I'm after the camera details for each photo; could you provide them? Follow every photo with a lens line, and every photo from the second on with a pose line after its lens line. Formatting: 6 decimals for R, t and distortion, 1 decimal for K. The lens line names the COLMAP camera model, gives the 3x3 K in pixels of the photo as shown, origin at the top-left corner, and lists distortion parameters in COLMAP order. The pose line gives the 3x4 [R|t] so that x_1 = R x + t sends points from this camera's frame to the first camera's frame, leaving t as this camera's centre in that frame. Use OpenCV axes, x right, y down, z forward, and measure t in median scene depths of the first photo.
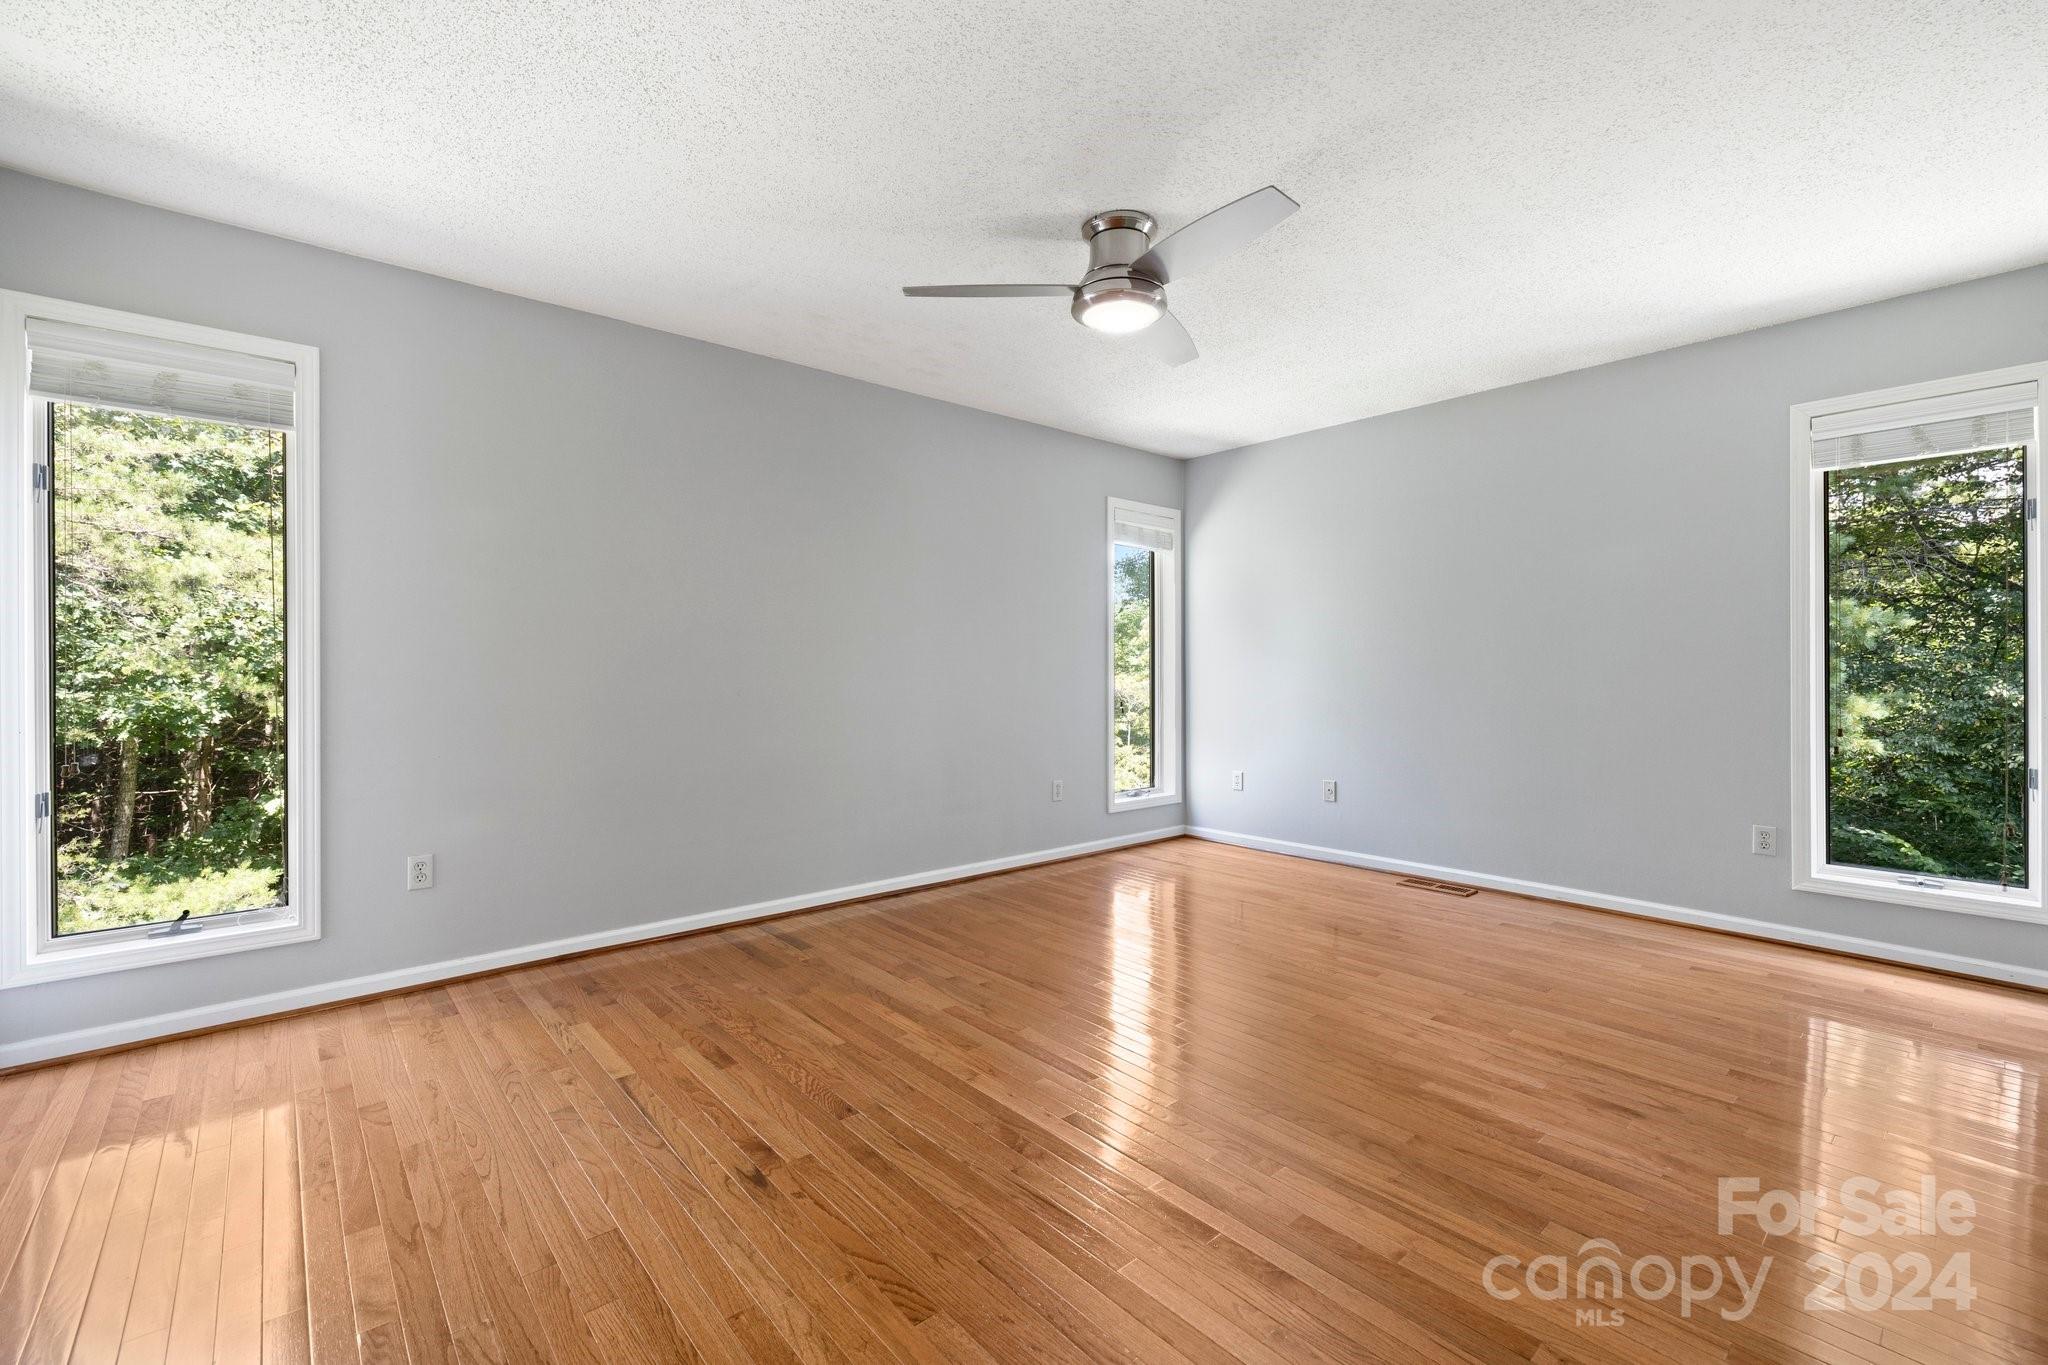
lens RADIAL K [[865.0, 0, 1017.5], [0, 865.0, 671.9], [0, 0, 1]] dist [0.001063, 0.000120]
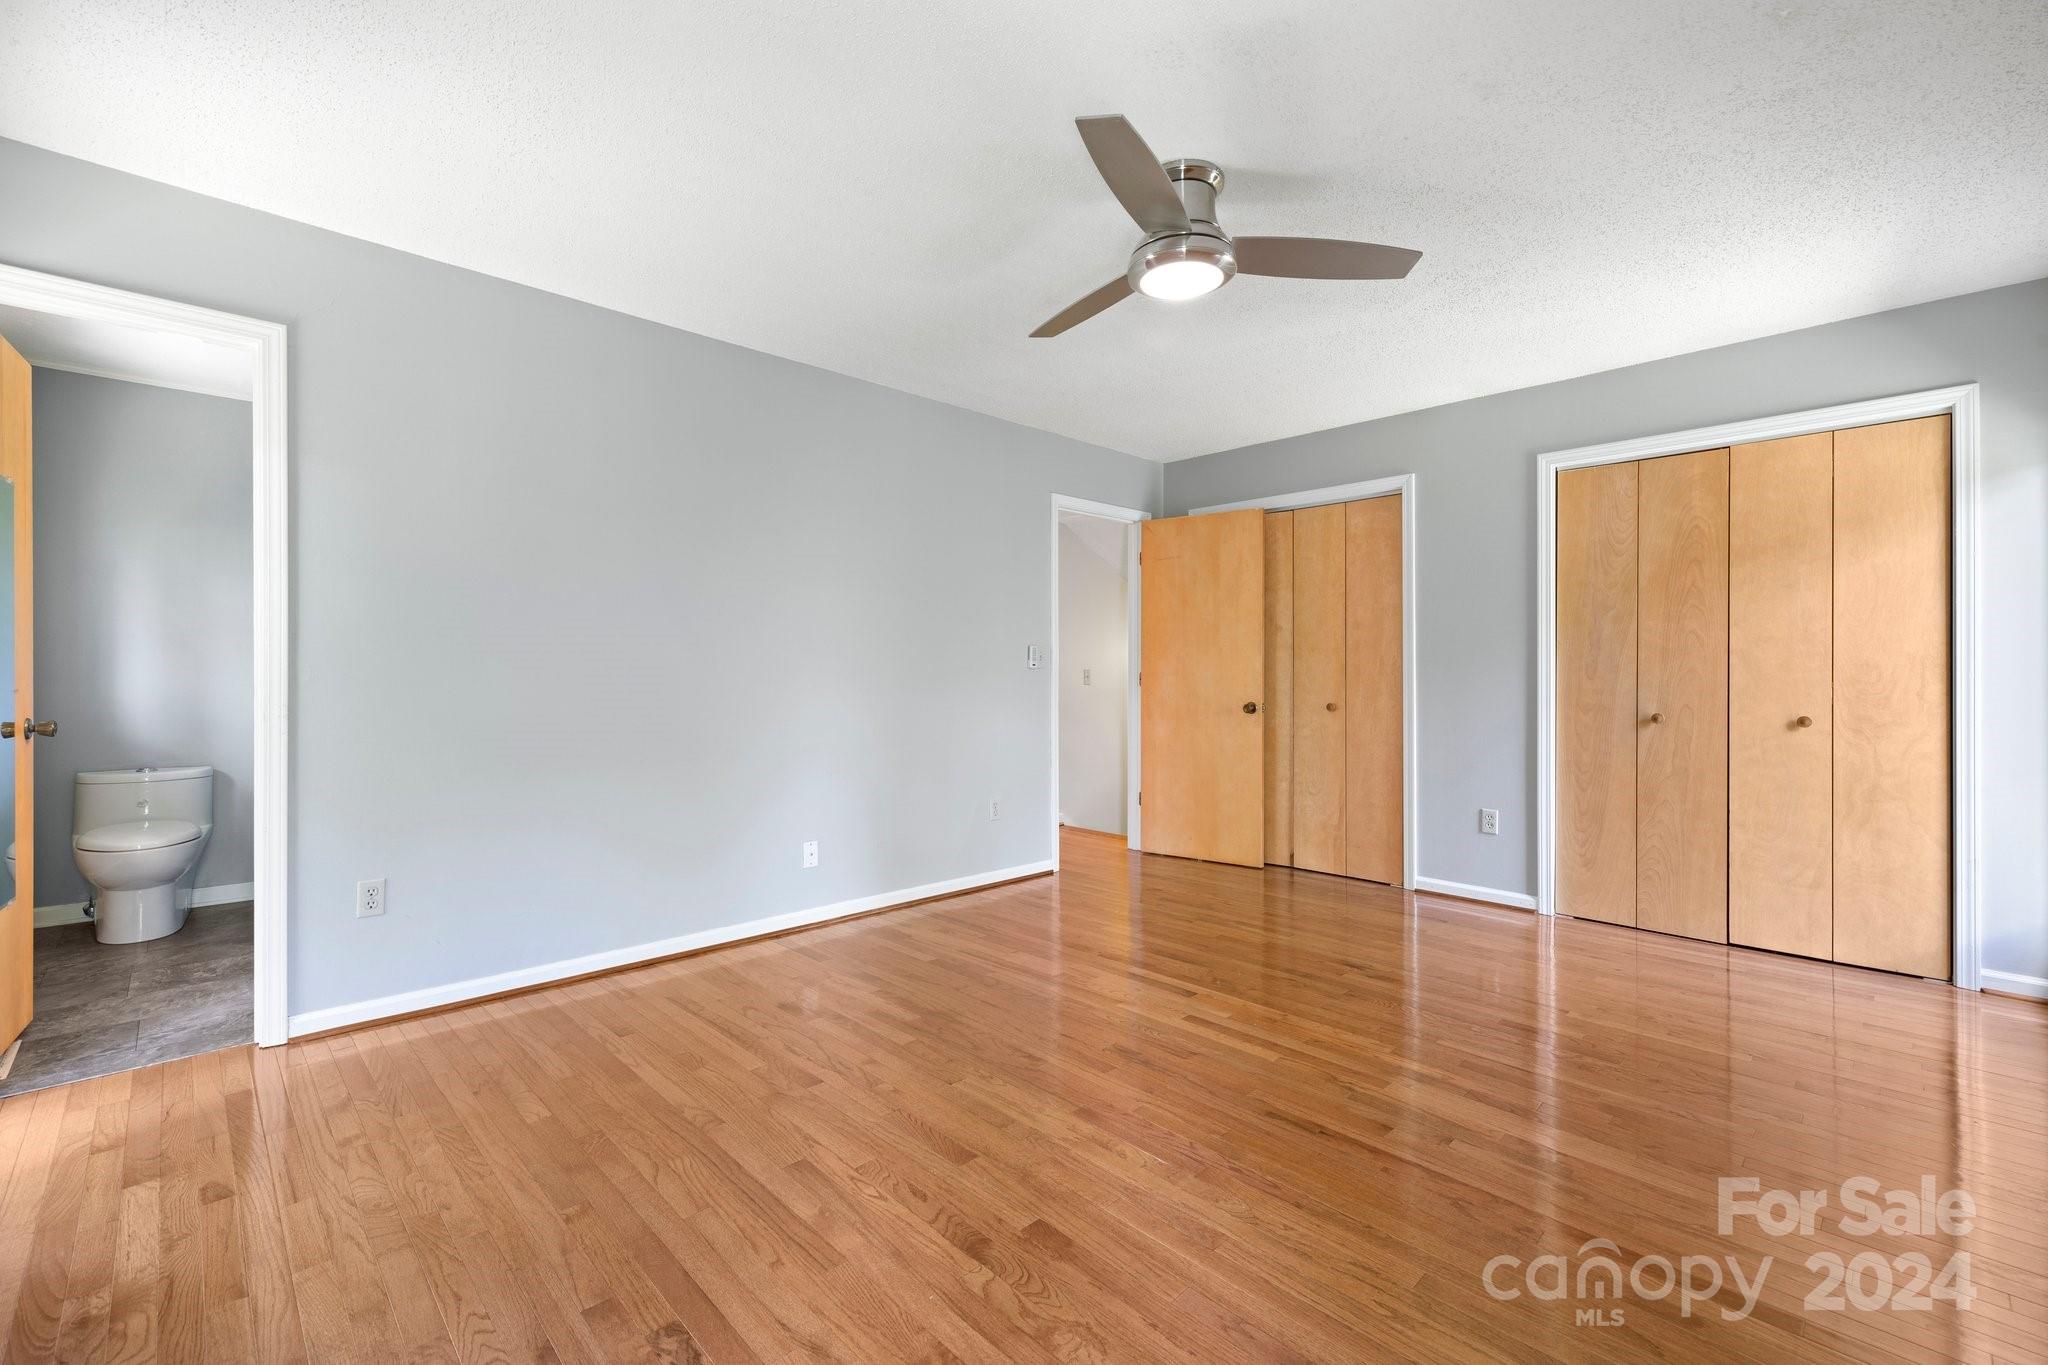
lens RADIAL K [[865.0, 0, 1017.5], [0, 865.0, 671.9], [0, 0, 1]] dist [0.001063, 0.000120]
pose [[-0.998409, -0.000173, -0.056395, 0.350865], [-0.000129, 1.000000, -0.000794, -0.008249], [0.056395, -0.000785, -0.998408, 1.978430]]
